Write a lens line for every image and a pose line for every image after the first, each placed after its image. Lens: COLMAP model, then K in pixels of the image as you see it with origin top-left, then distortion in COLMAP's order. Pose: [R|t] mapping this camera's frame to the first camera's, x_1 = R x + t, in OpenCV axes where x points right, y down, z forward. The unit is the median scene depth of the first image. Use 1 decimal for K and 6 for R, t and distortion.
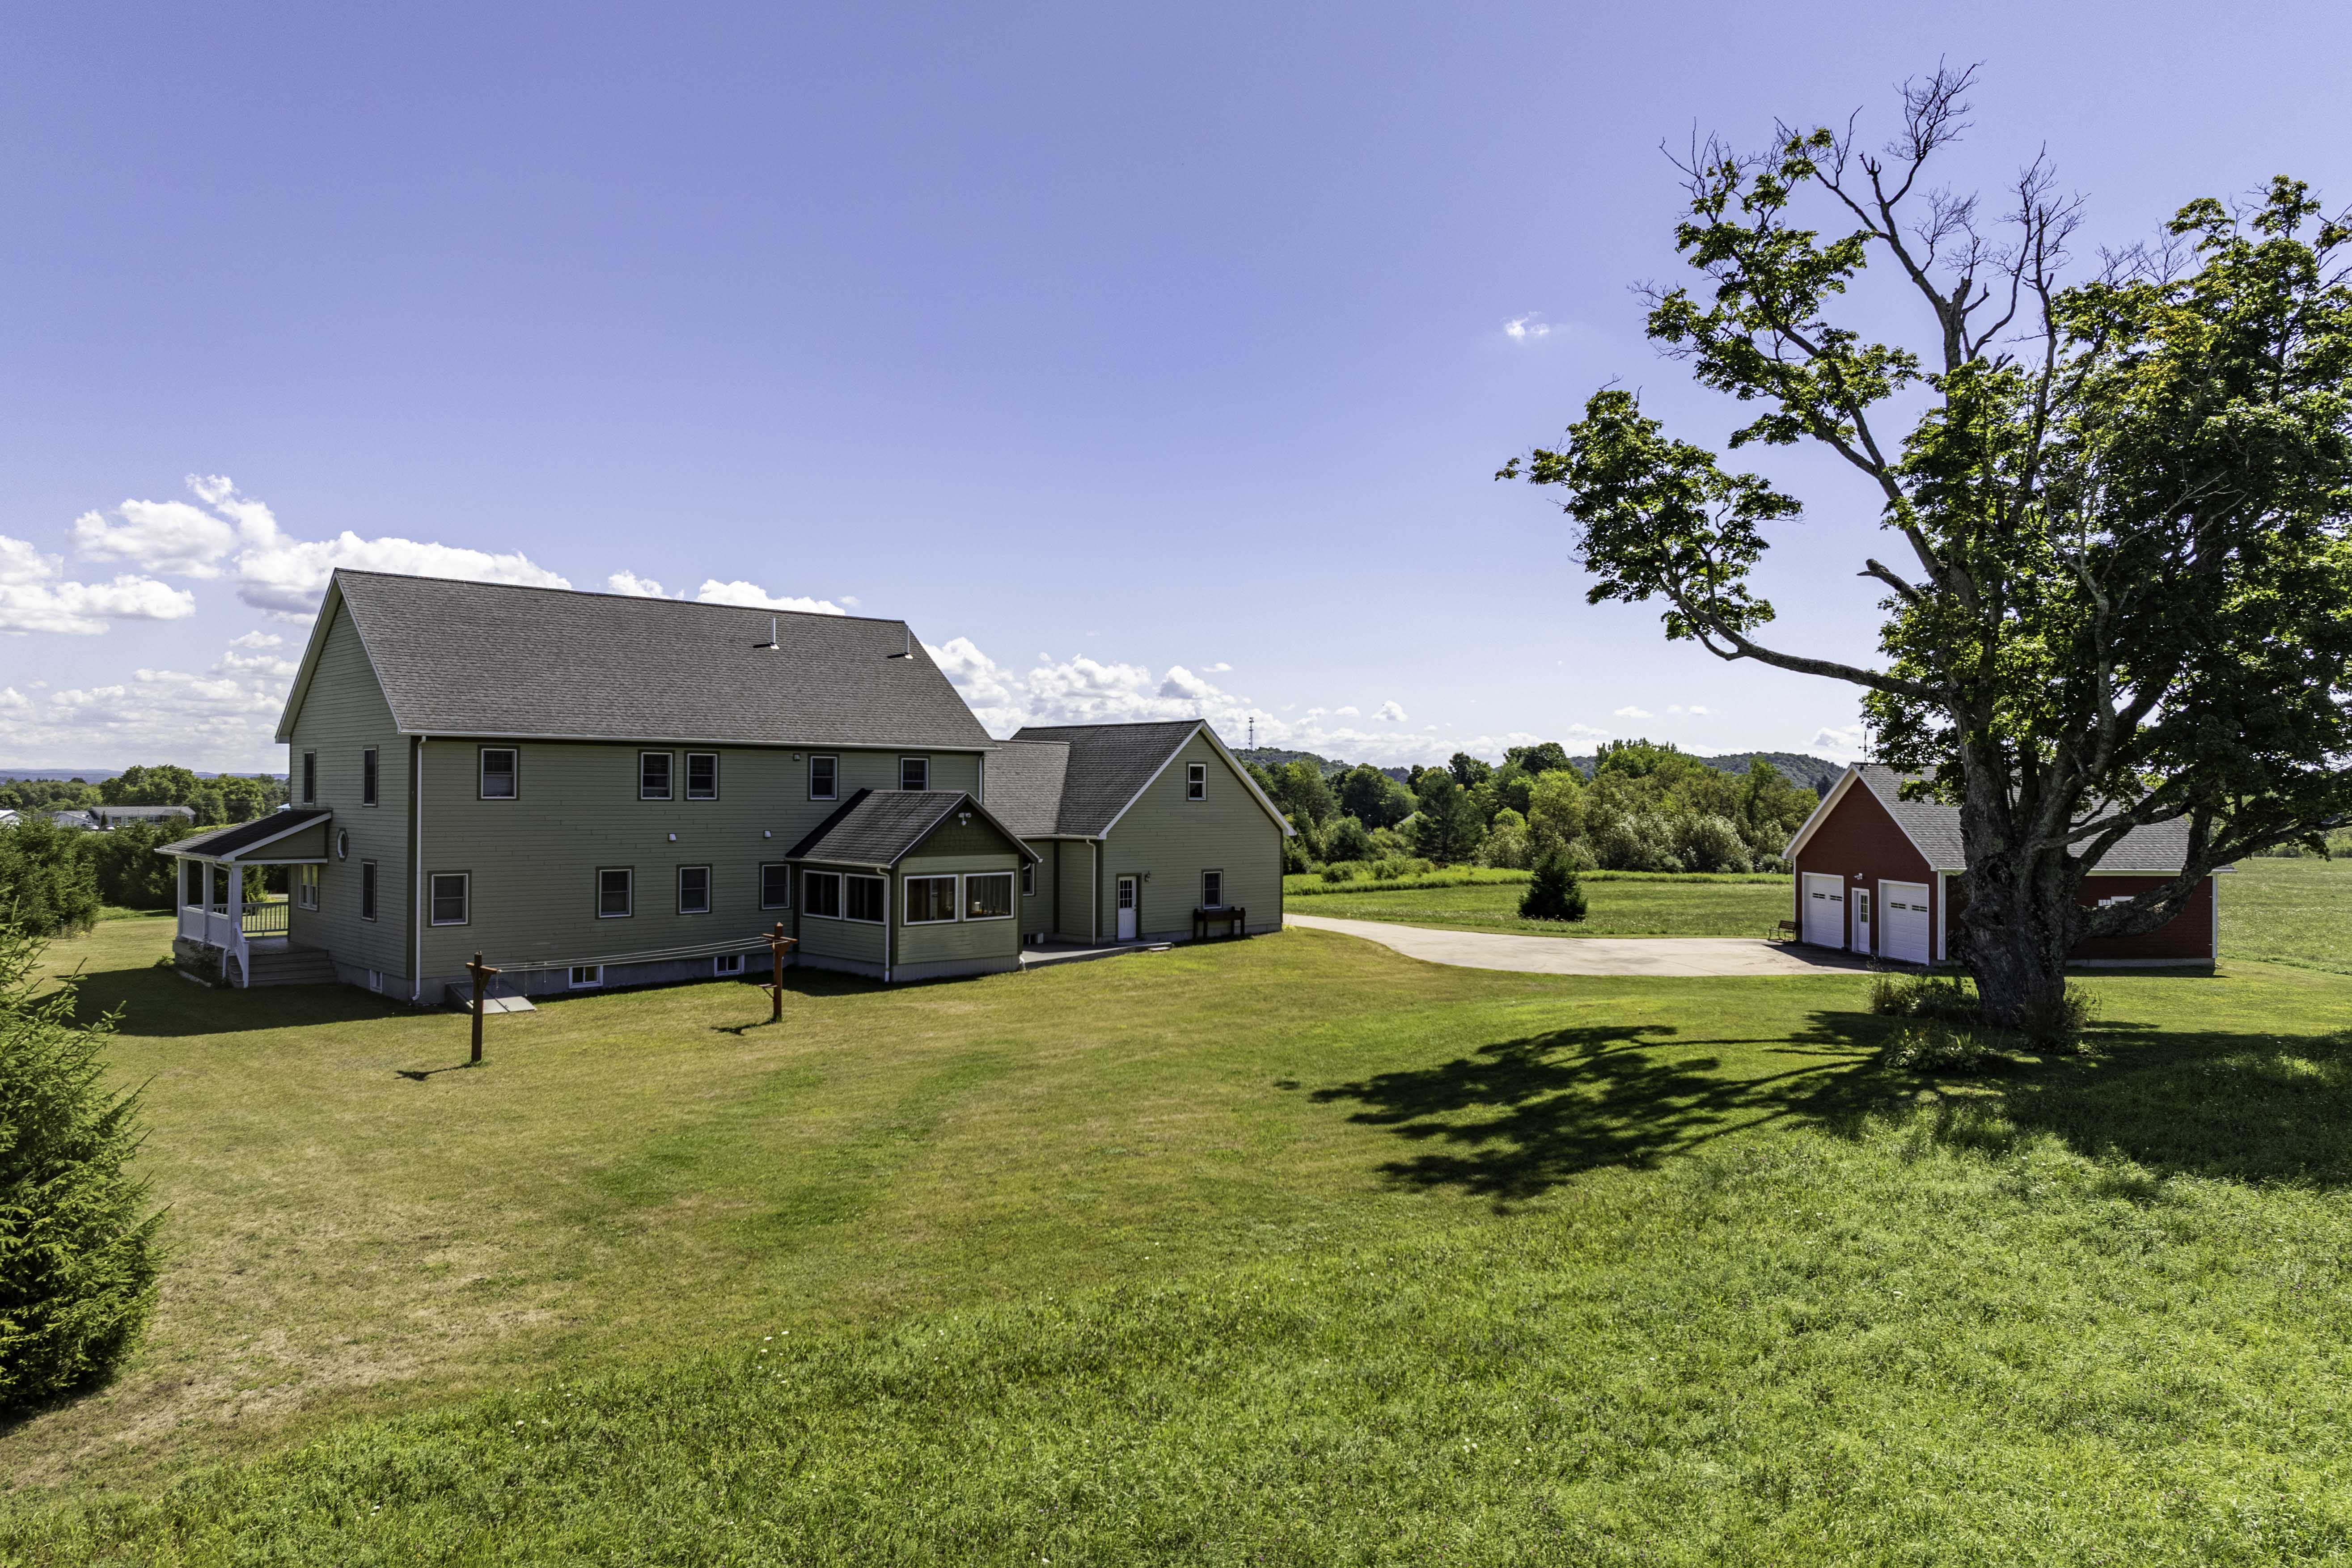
lens RADIAL K [[1602.5, 0, 1176.0], [0, 1602.5, 784.0], [0, 0, 1]] dist [0.029643, -0.058650]
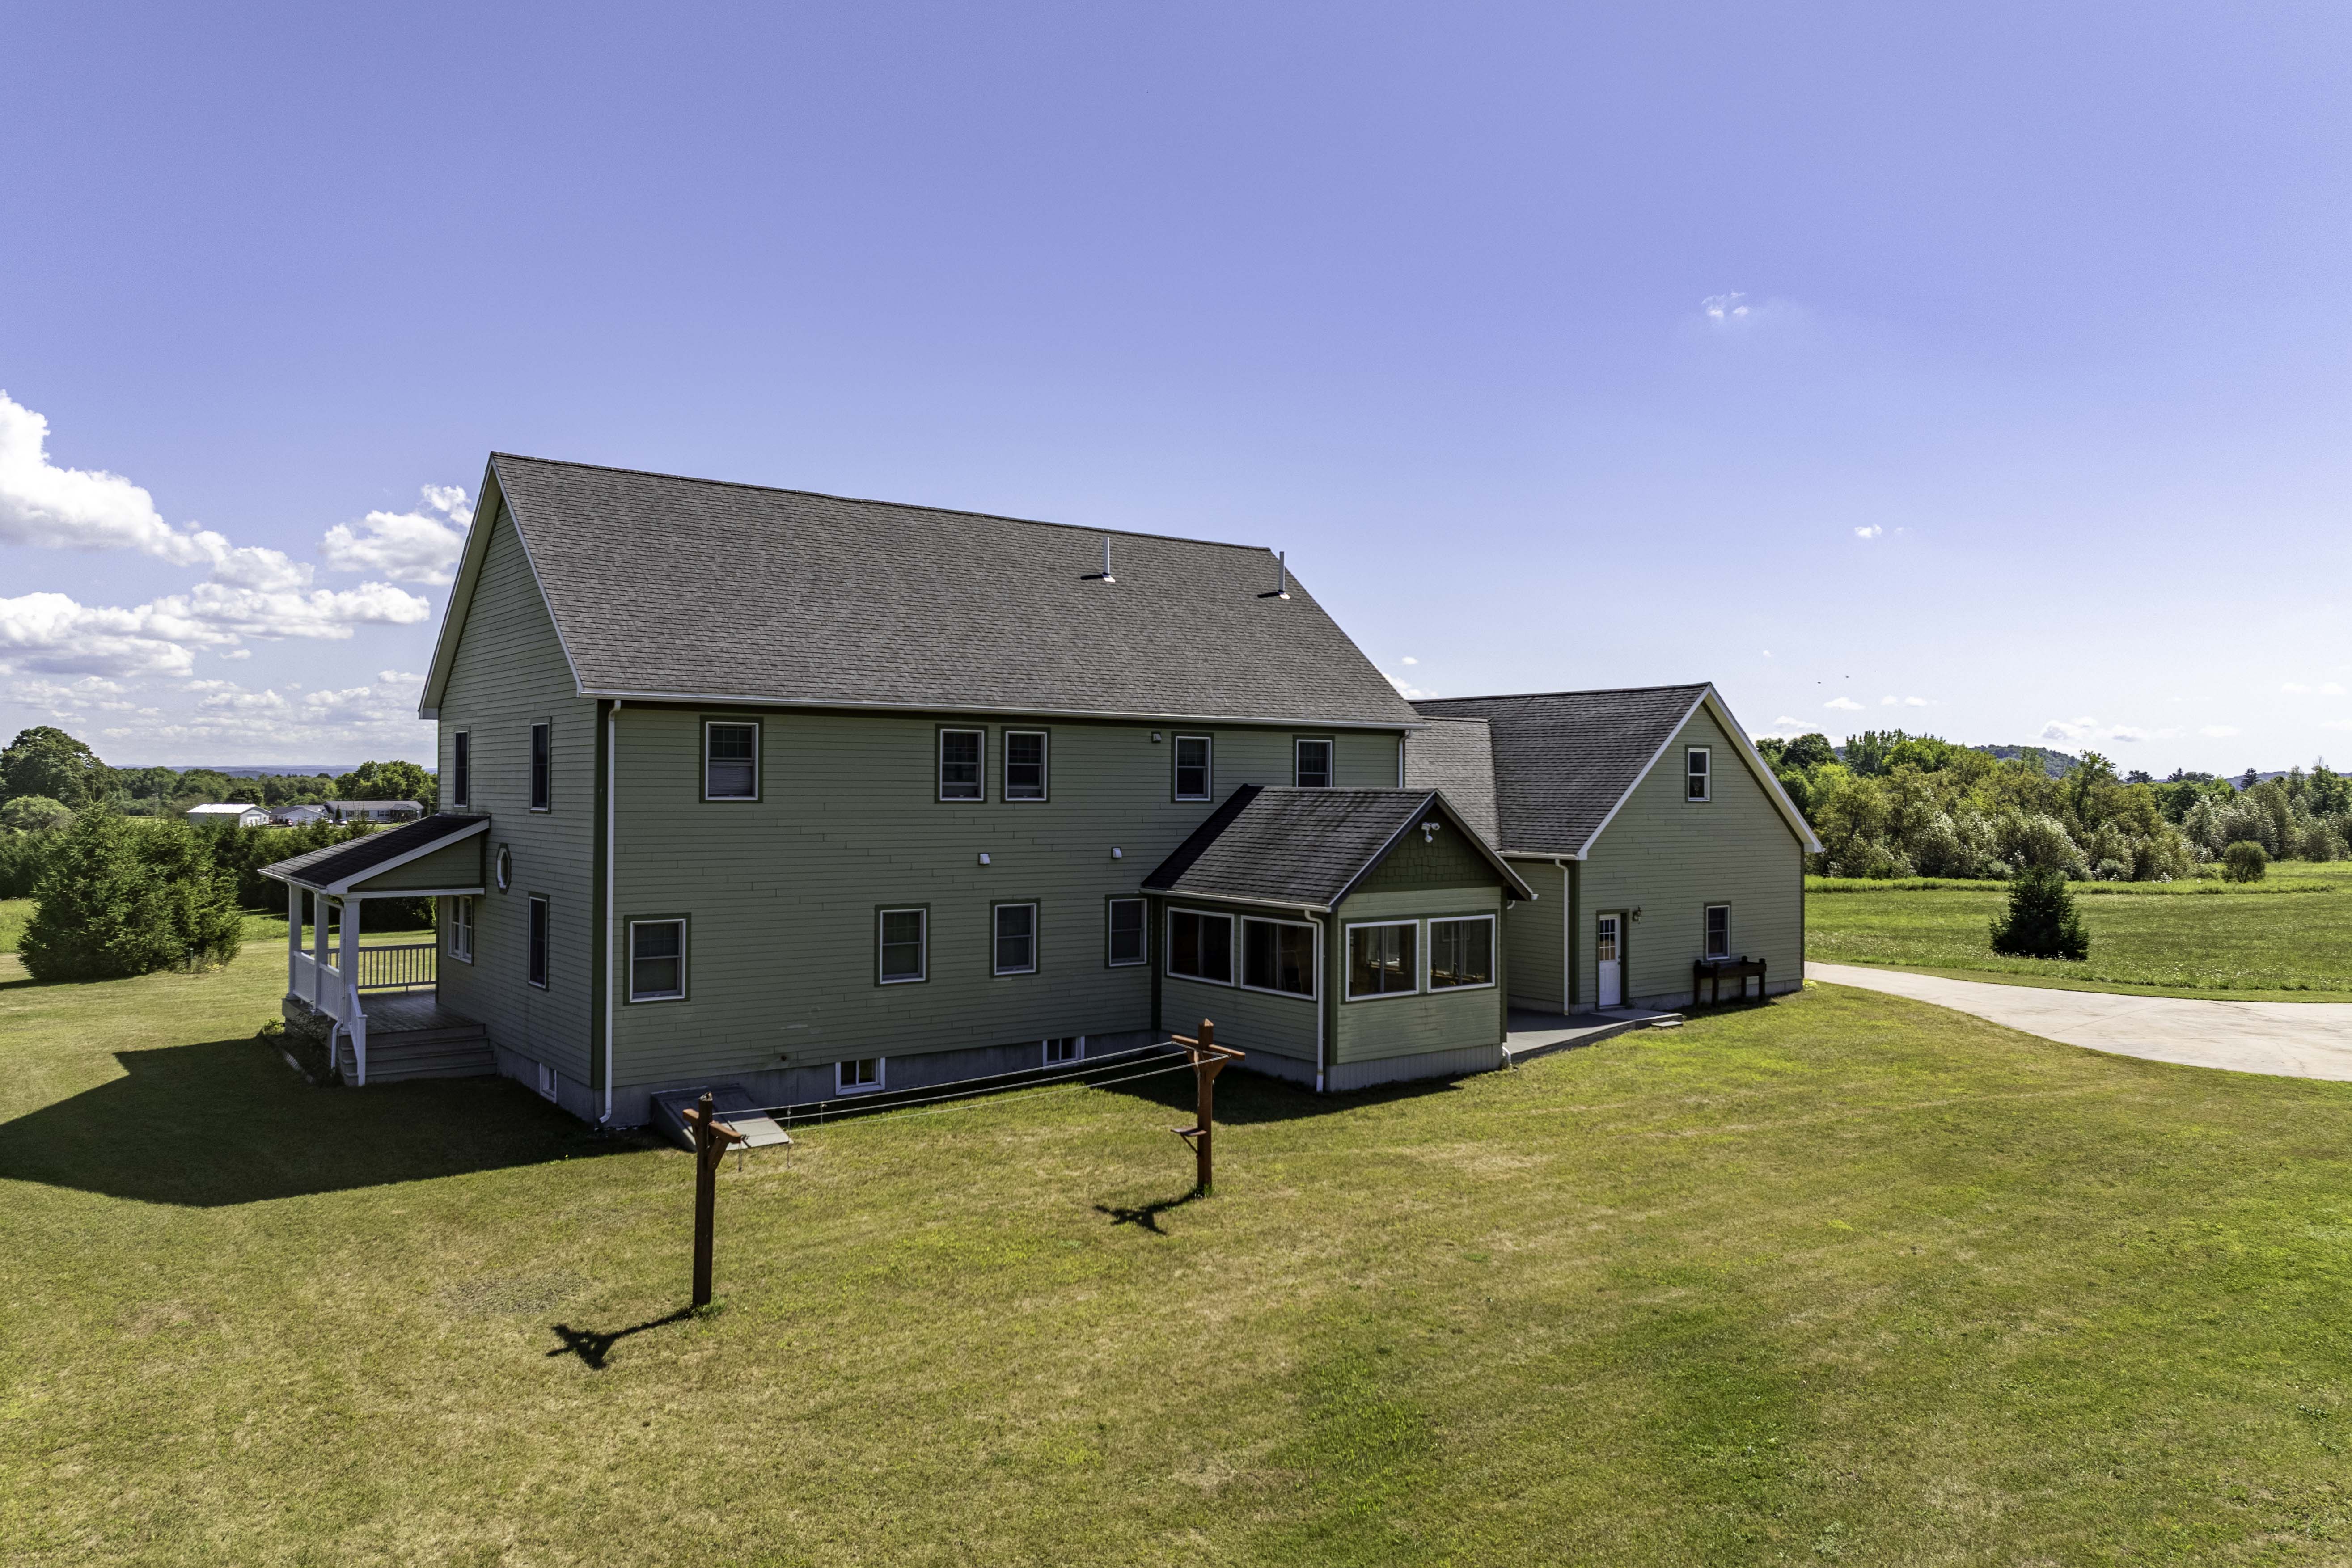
lens RADIAL K [[1602.5, 0, 1176.0], [0, 1602.5, 784.0], [0, 0, 1]] dist [0.029643, -0.058650]
pose [[0.993306, 0.000271, -0.115512, -0.152025], [0.000085, 0.999995, 0.003075, 0.000558], [0.115512, -0.003064, 0.993301, 0.341964]]
